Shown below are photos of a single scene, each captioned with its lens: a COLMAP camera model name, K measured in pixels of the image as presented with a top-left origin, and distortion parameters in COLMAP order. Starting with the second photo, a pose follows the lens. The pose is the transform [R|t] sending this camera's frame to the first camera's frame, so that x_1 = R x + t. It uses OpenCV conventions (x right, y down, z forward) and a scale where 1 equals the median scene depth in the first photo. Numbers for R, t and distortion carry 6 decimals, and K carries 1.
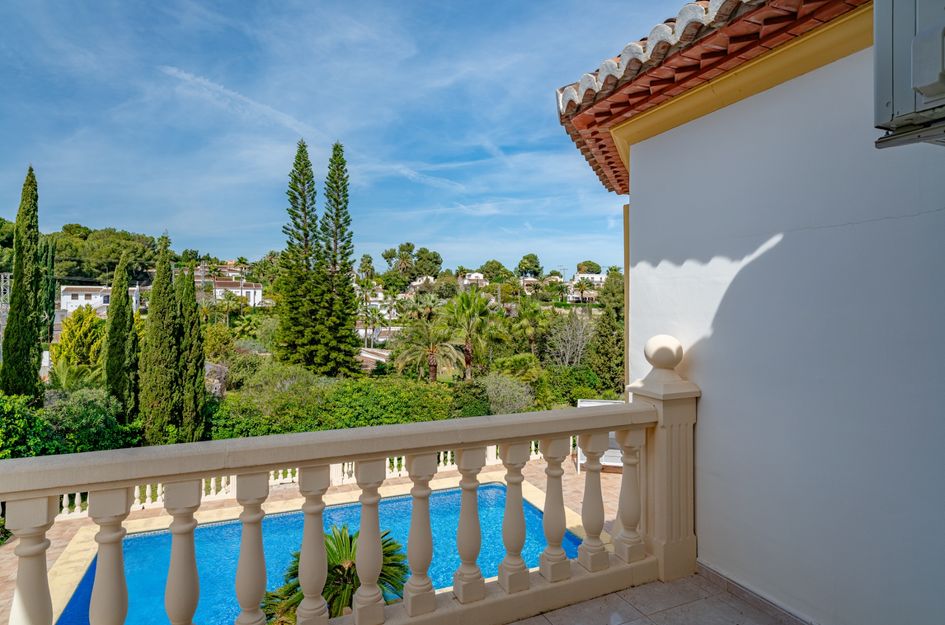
lens RADIAL K [[536.4, 0, 471.0], [0, 536.4, 271.6], [0, 0, 1]] dist [0.023459, -0.002183]
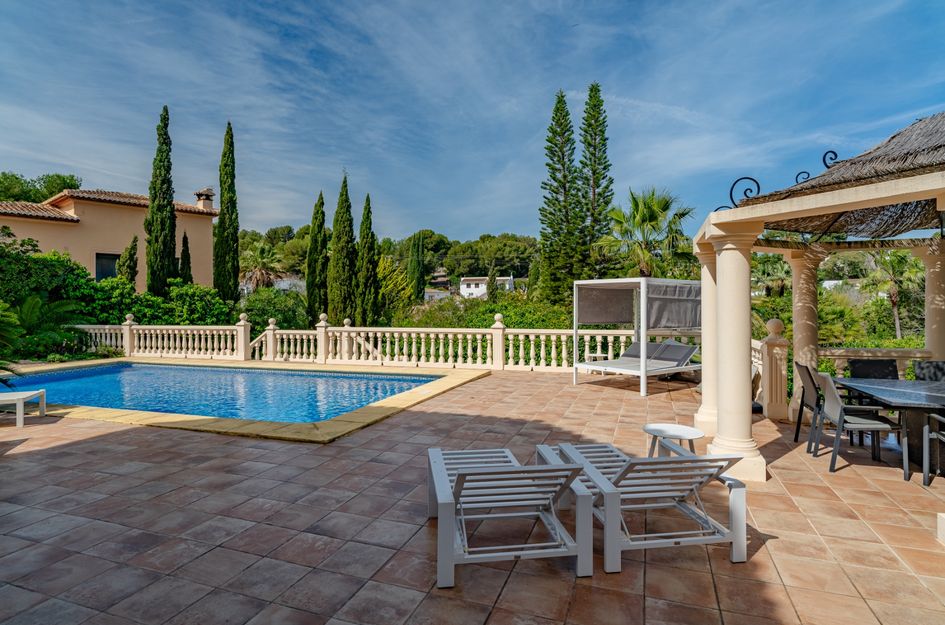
lens RADIAL K [[536.4, 0, 460.9], [0, 536.4, 297.7], [0, 0, 1]] dist [0.023459, -0.002183]
pose [[0.747000, -0.015403, -0.664645, 0.076524], [0.046609, 0.998485, 0.029245, 0.035657], [0.663188, -0.052825, 0.746586, 0.060241]]
